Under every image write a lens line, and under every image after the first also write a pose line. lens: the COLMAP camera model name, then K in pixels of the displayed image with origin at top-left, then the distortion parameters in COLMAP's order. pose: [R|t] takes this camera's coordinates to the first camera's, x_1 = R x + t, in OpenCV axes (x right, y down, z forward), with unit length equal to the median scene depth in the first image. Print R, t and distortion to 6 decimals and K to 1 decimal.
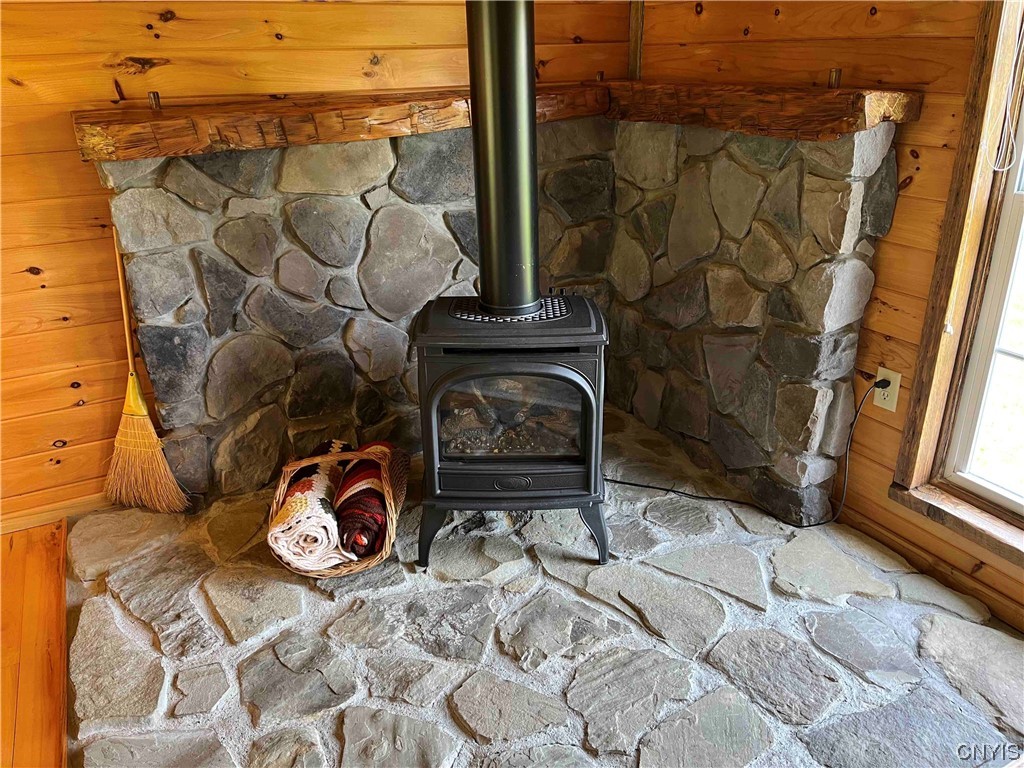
lens RADIAL K [[782.8, 0, 515.5], [0, 782.8, 383.2], [0, 0, 1]] dist [0.096384, -0.121078]
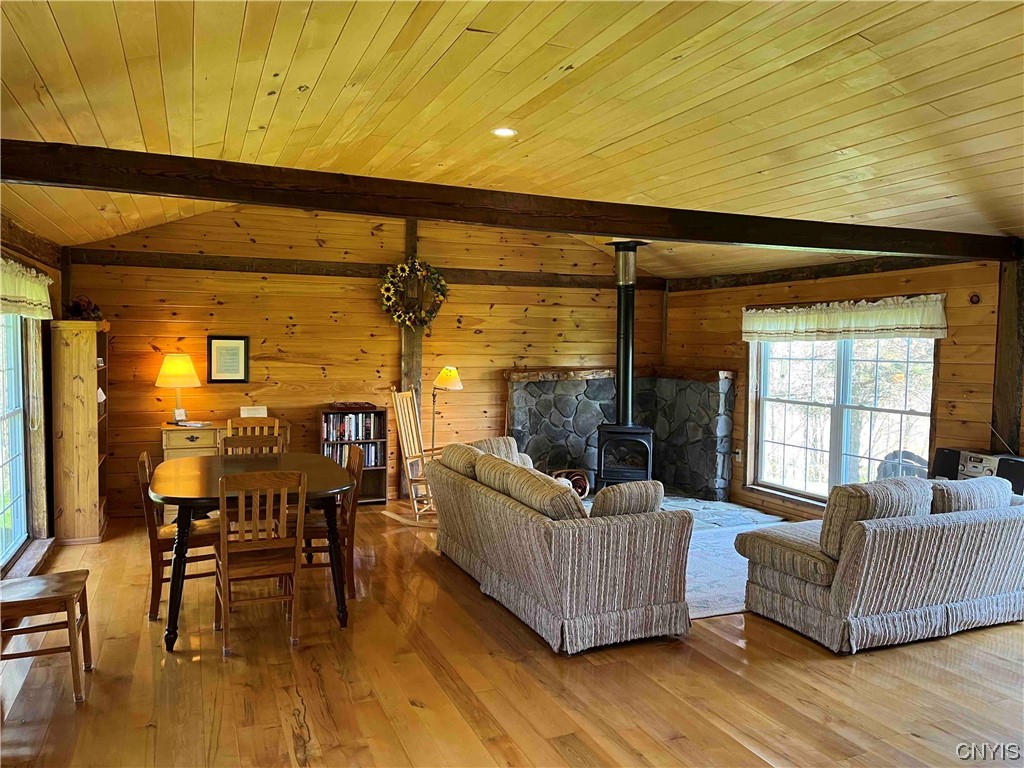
lens RADIAL K [[772.2, 0, 509.7], [0, 772.2, 388.8], [0, 0, 1]] dist [0.094212, -0.119726]
pose [[0.995373, 0.036905, -0.088718, -0.198025], [-0.064091, 0.942904, -0.326840, 0.829167], [0.071591, 0.331014, 0.940906, -2.119204]]
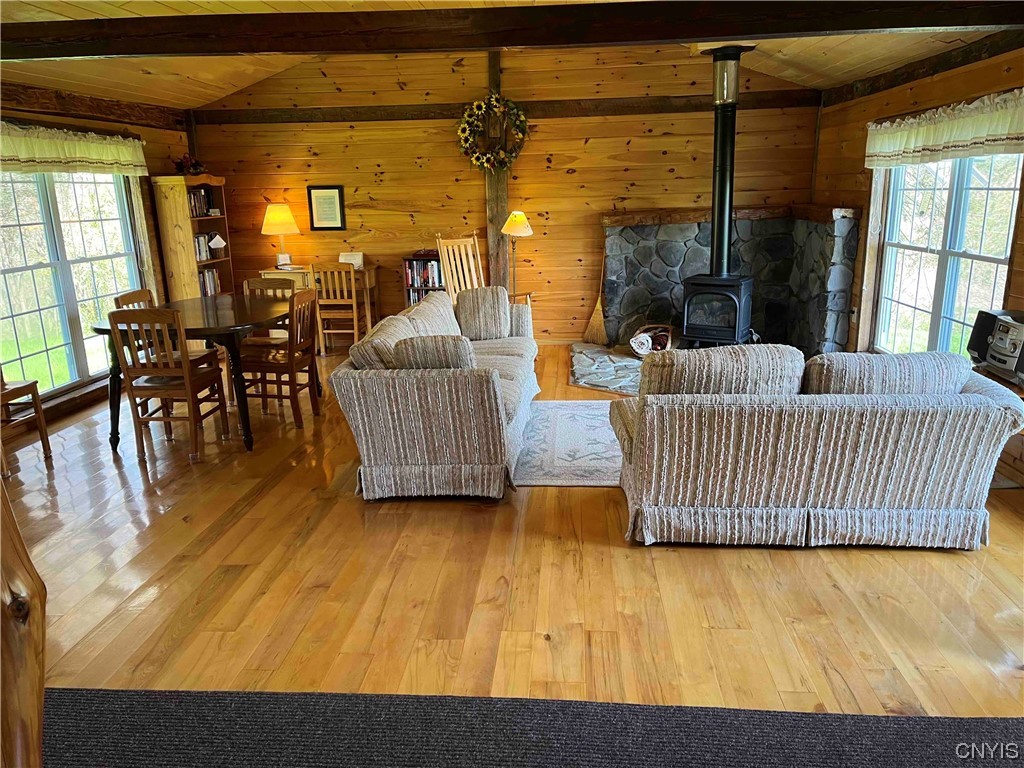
lens RADIAL K [[772.2, 0, 509.7], [0, 772.2, 388.8], [0, 0, 1]] dist [0.094212, -0.119726]
pose [[0.849090, 0.132060, -0.511475, 0.819815], [-0.198775, 0.976957, -0.077739, 0.658435], [0.489423, 0.167676, 0.855774, -1.715974]]
